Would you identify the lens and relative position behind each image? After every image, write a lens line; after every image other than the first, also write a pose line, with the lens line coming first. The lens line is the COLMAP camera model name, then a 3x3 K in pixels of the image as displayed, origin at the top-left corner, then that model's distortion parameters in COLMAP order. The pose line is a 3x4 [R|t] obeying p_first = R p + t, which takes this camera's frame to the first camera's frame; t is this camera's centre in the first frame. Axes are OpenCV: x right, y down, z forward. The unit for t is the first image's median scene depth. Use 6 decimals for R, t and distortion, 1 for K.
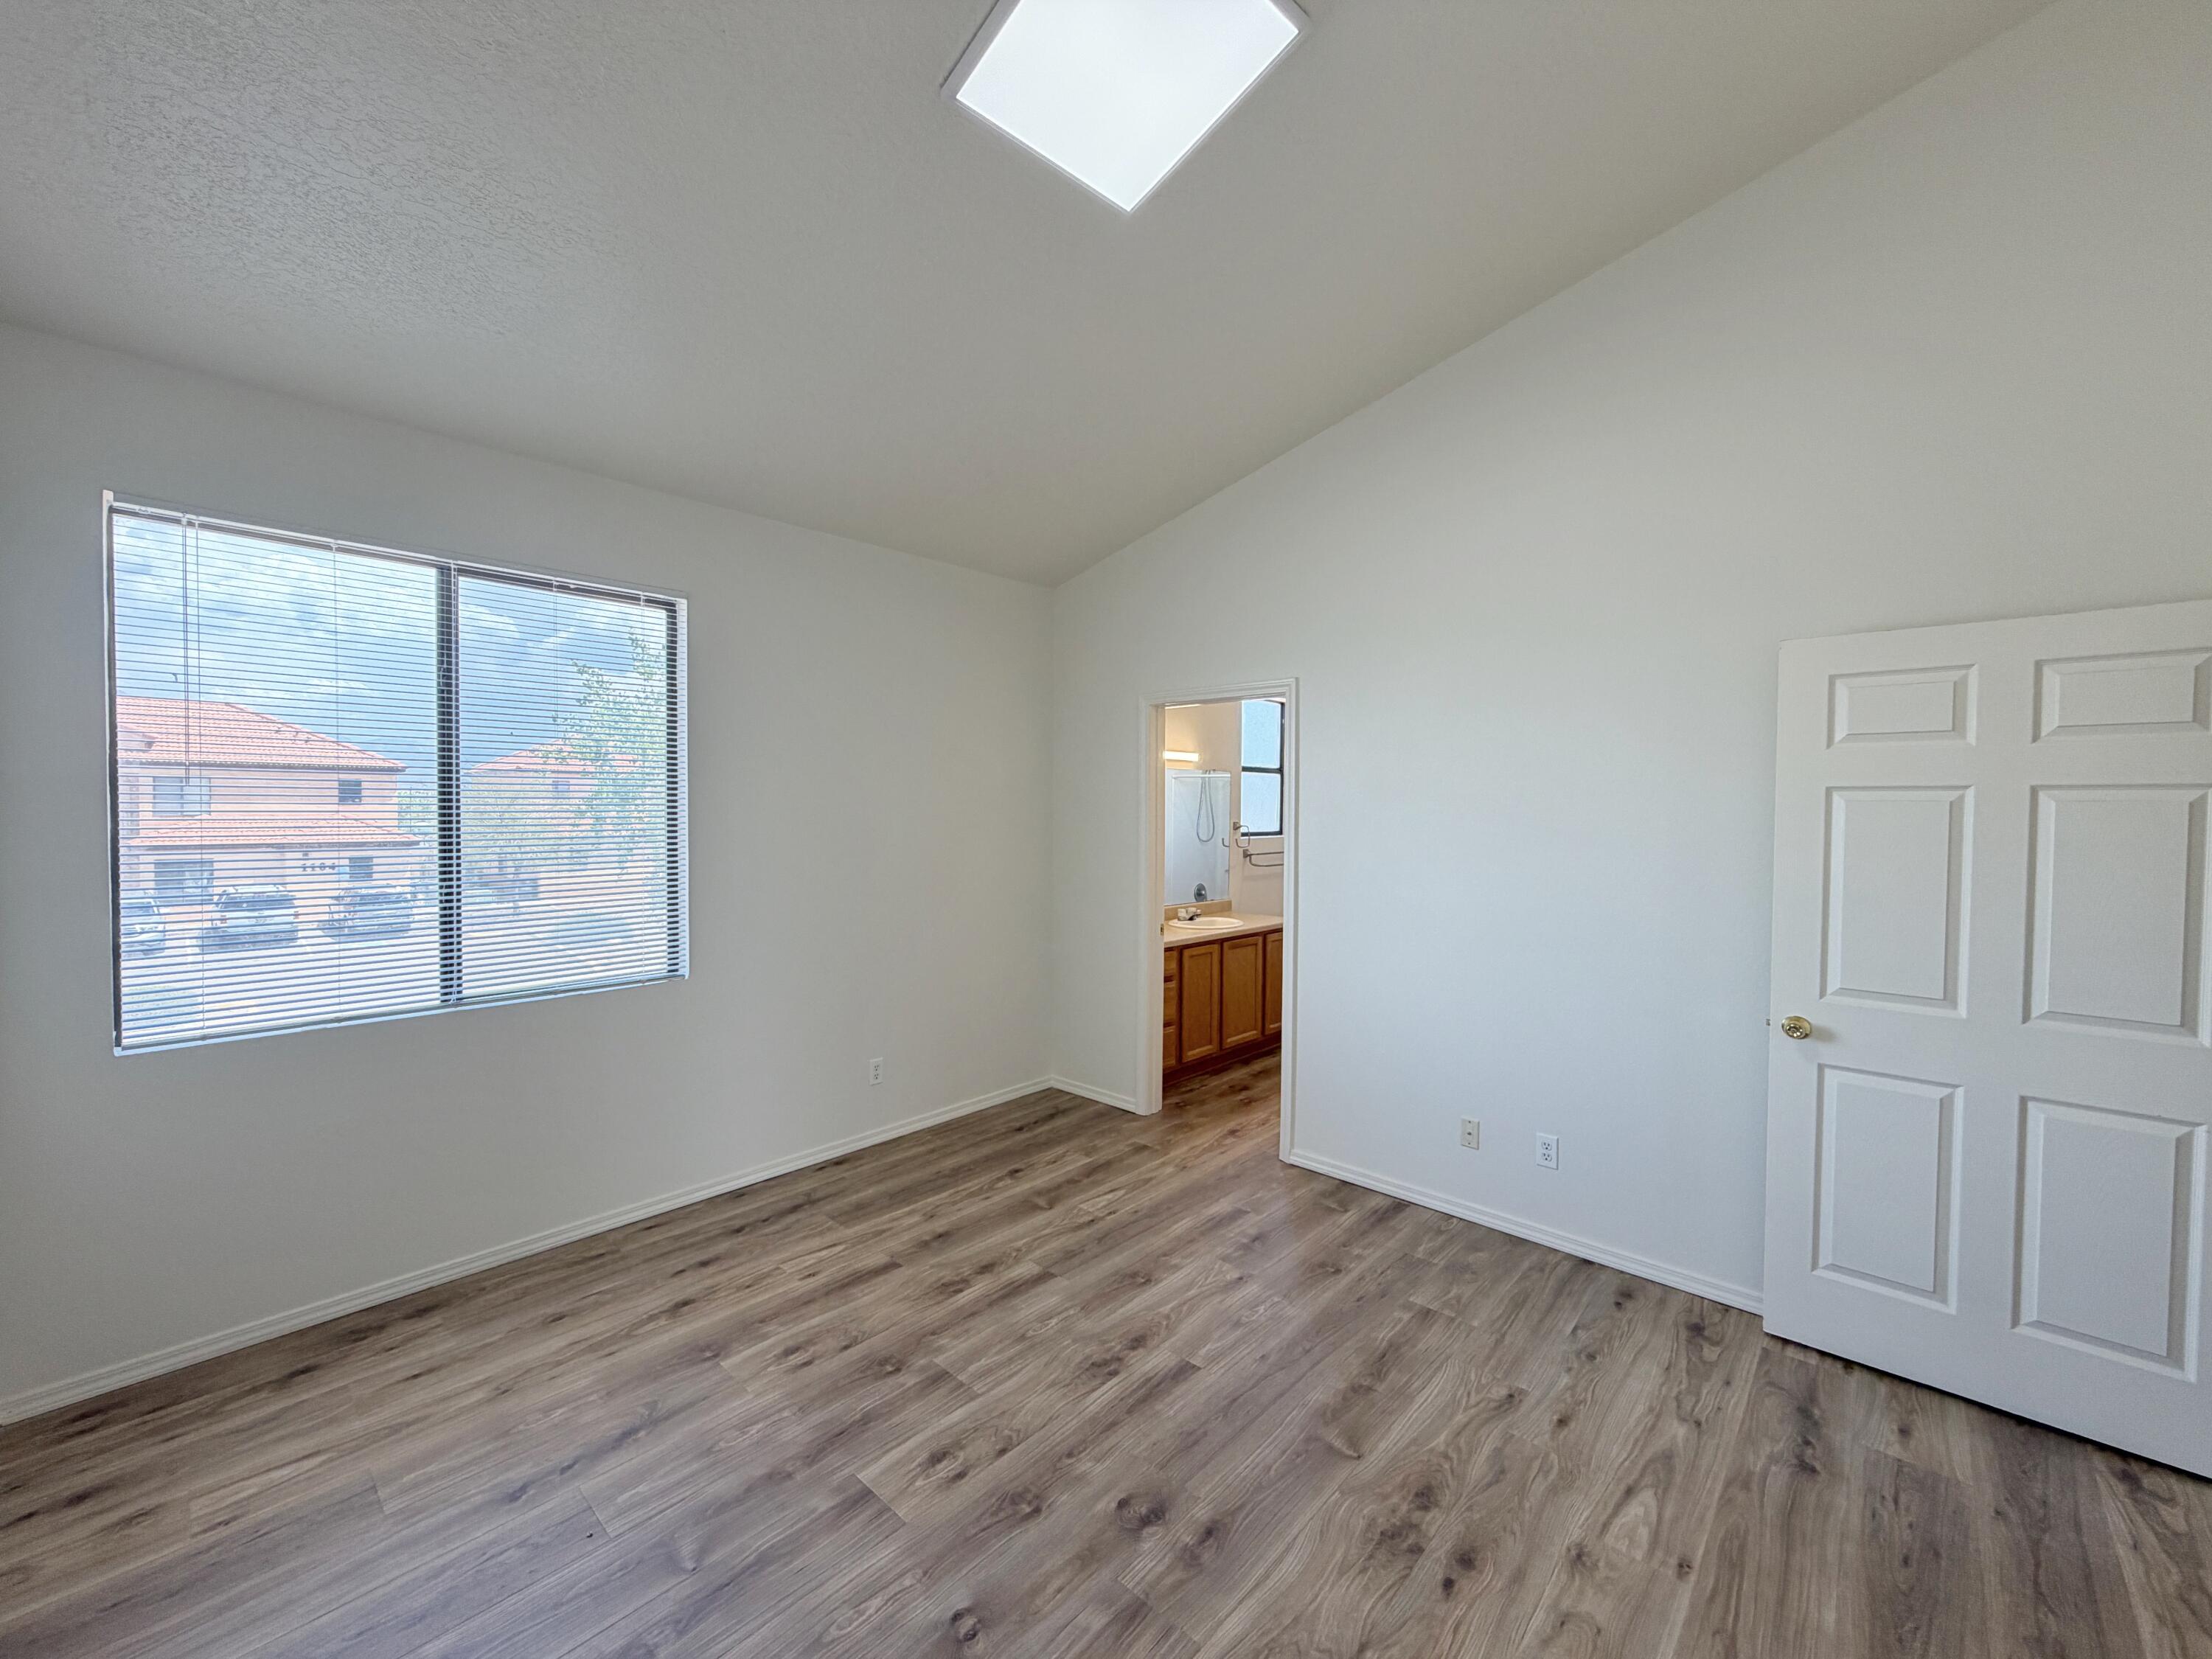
lens RADIAL K [[880.8, 0, 1097.0], [0, 880.8, 827.3], [0, 0, 1]] dist [-0.001470, 0.000472]
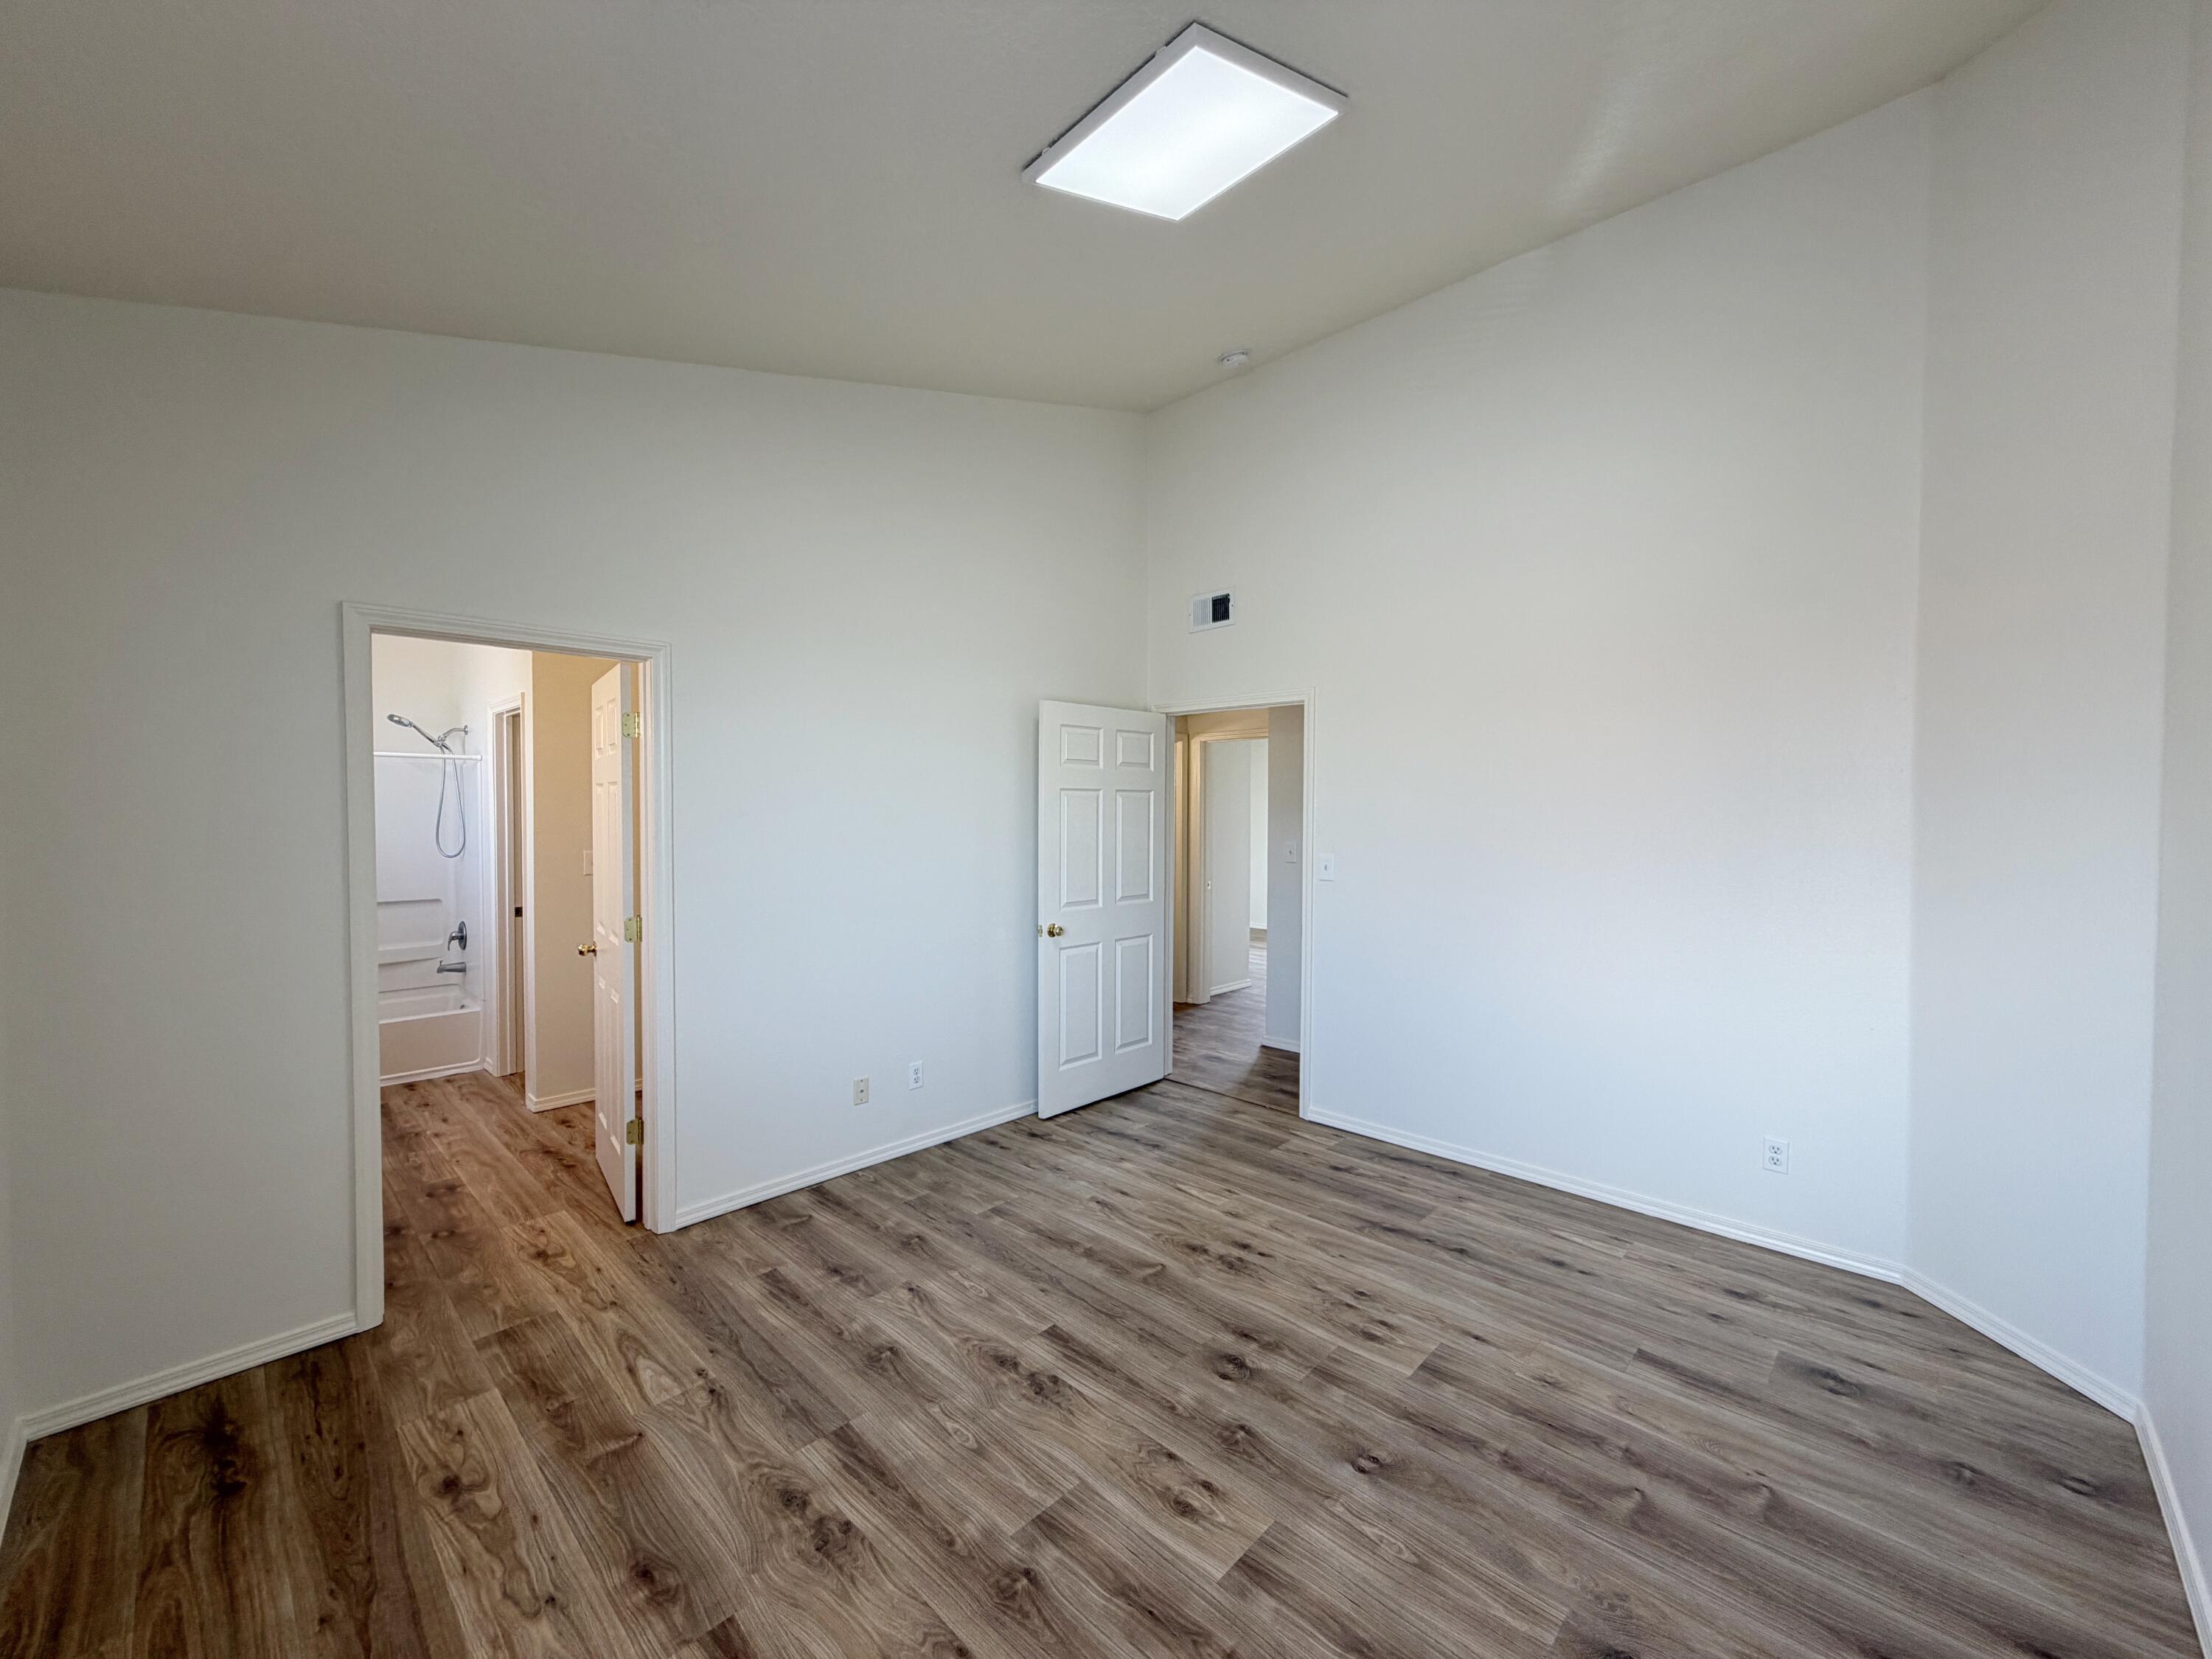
lens RADIAL K [[880.8, 0, 1098.8], [0, 880.8, 822.7], [0, 0, 1]] dist [-0.001470, 0.000472]
pose [[0.023865, -0.026331, 0.999368, -0.848916], [0.022569, 0.999412, 0.025794, -0.020903], [-0.999460, 0.021940, 0.024445, 0.822573]]
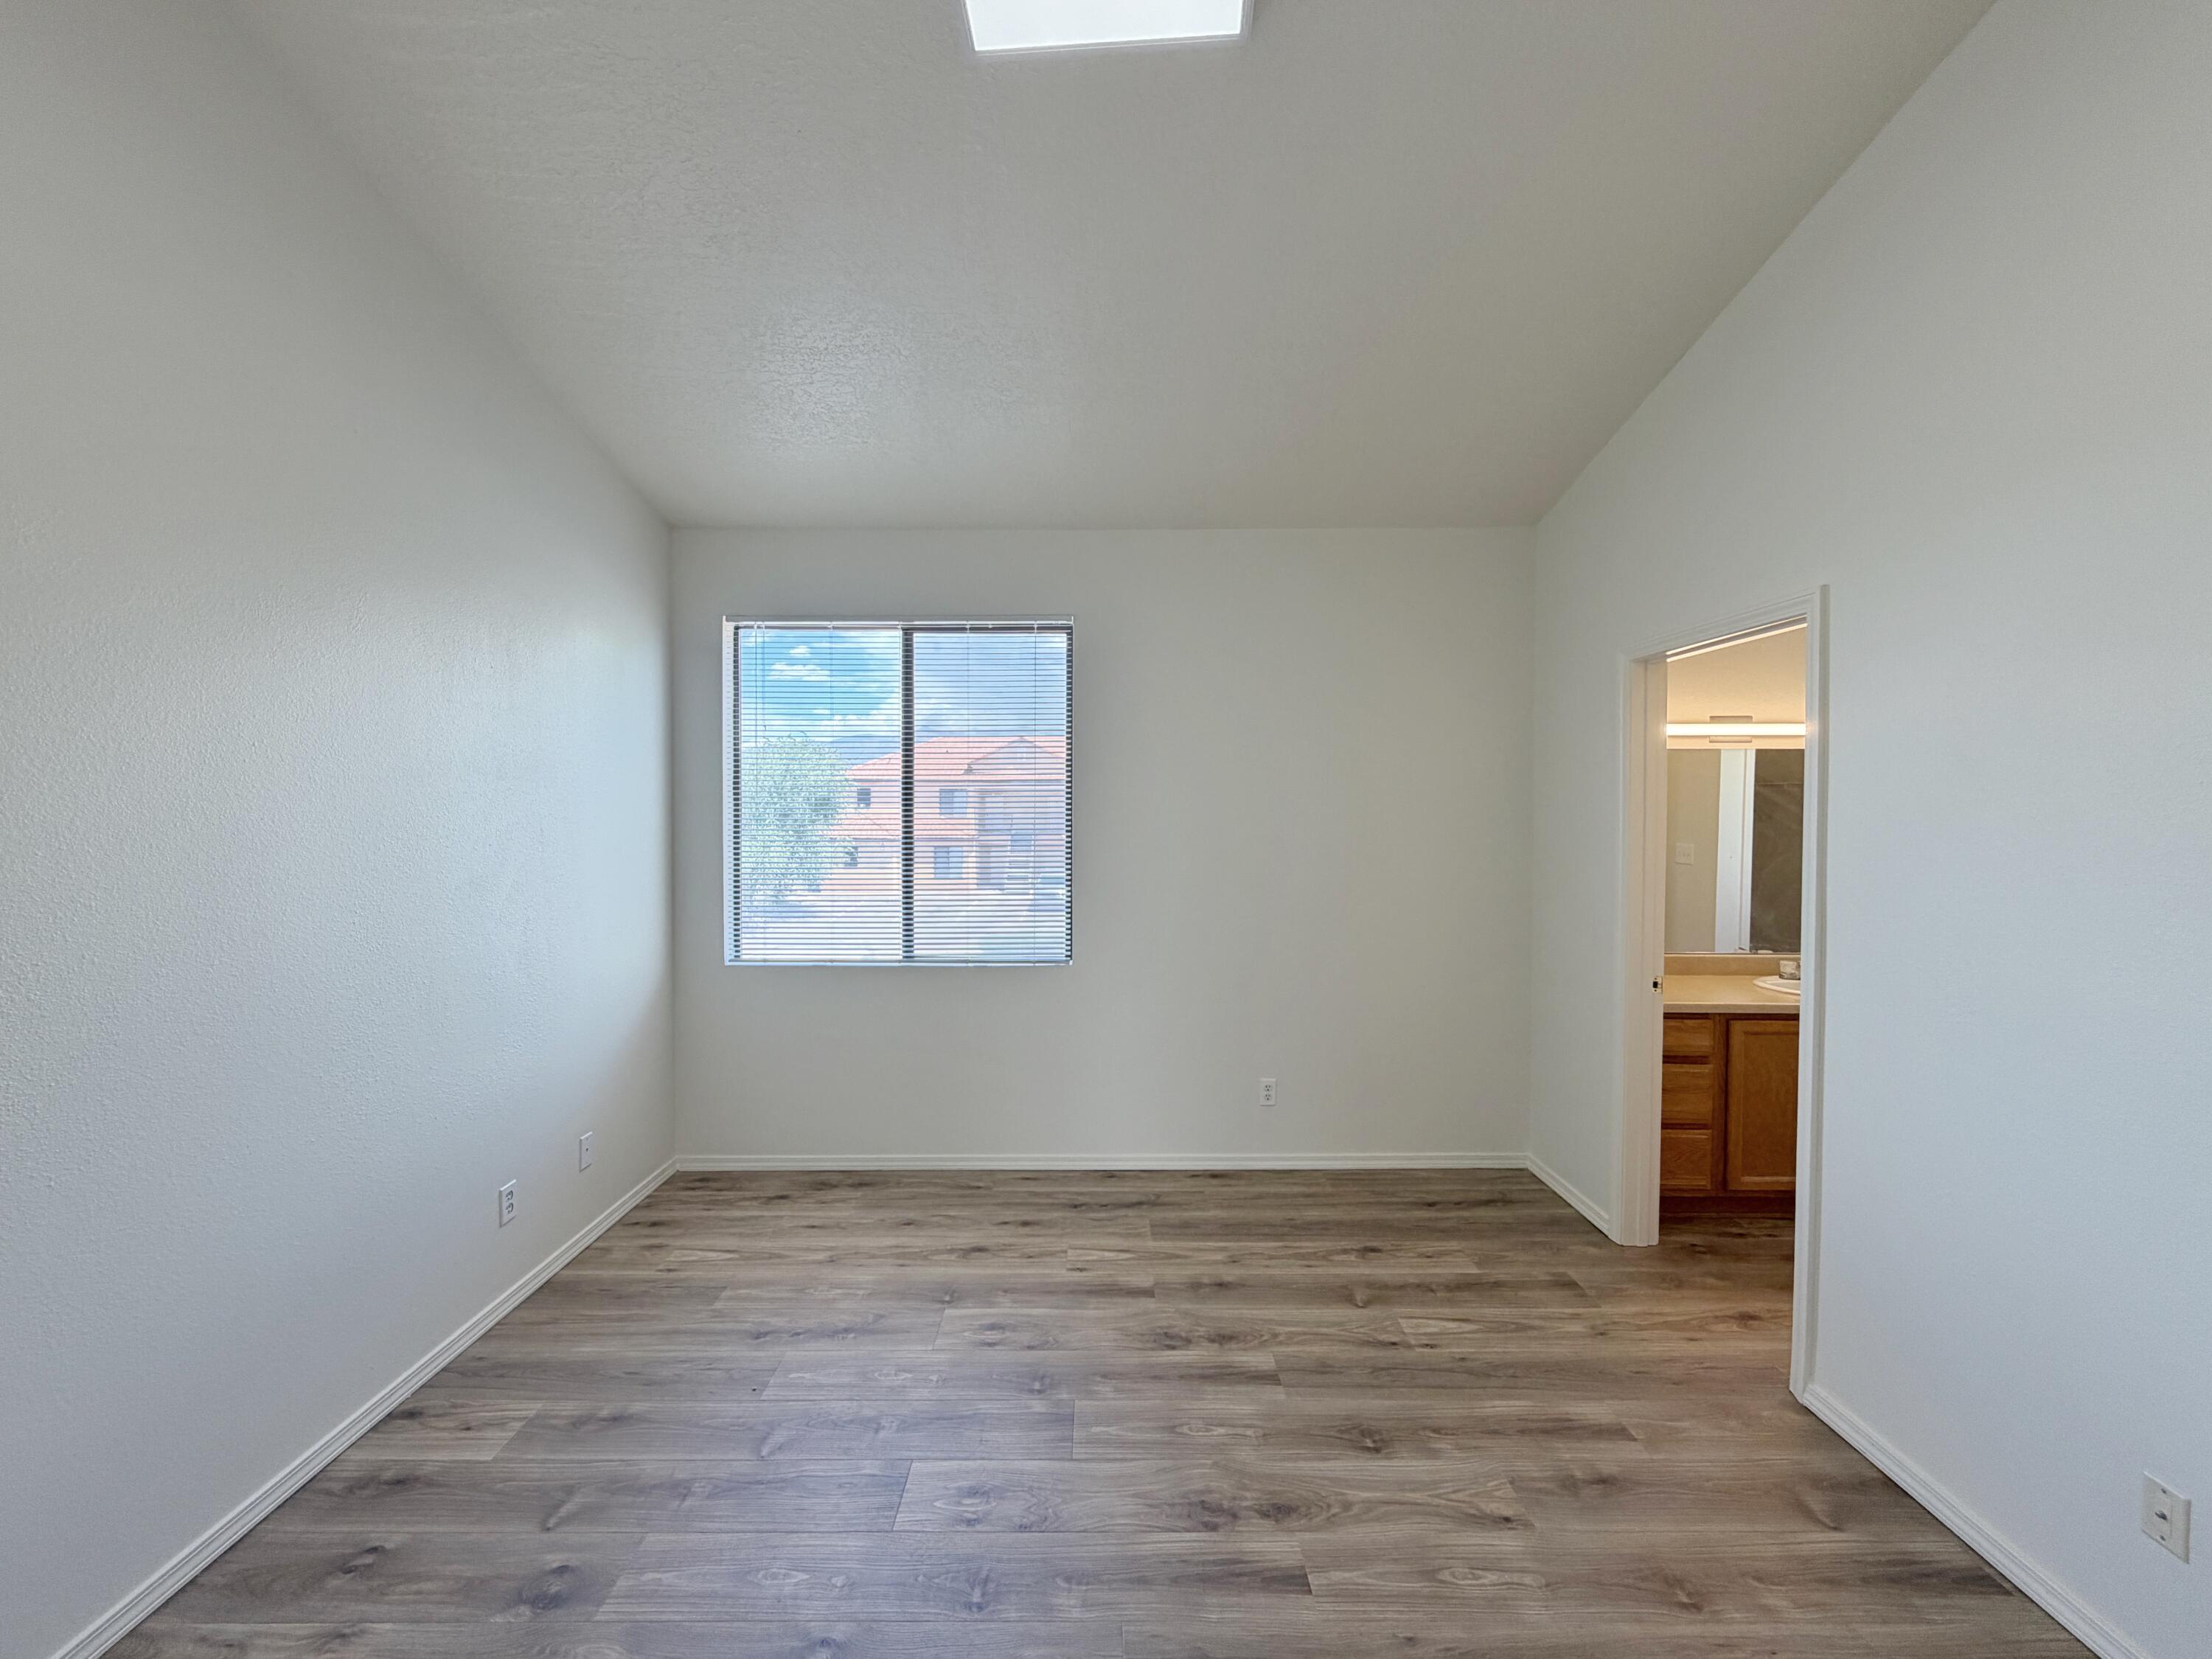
lens RADIAL K [[880.8, 0, 1099.8], [0, 880.8, 833.8], [0, 0, 1]] dist [-0.001470, 0.000472]
pose [[0.680630, 0.015932, -0.732454, 0.466715], [-0.013077, 0.999868, 0.009597, -0.005333], [0.732511, 0.003046, 0.680749, 0.351027]]
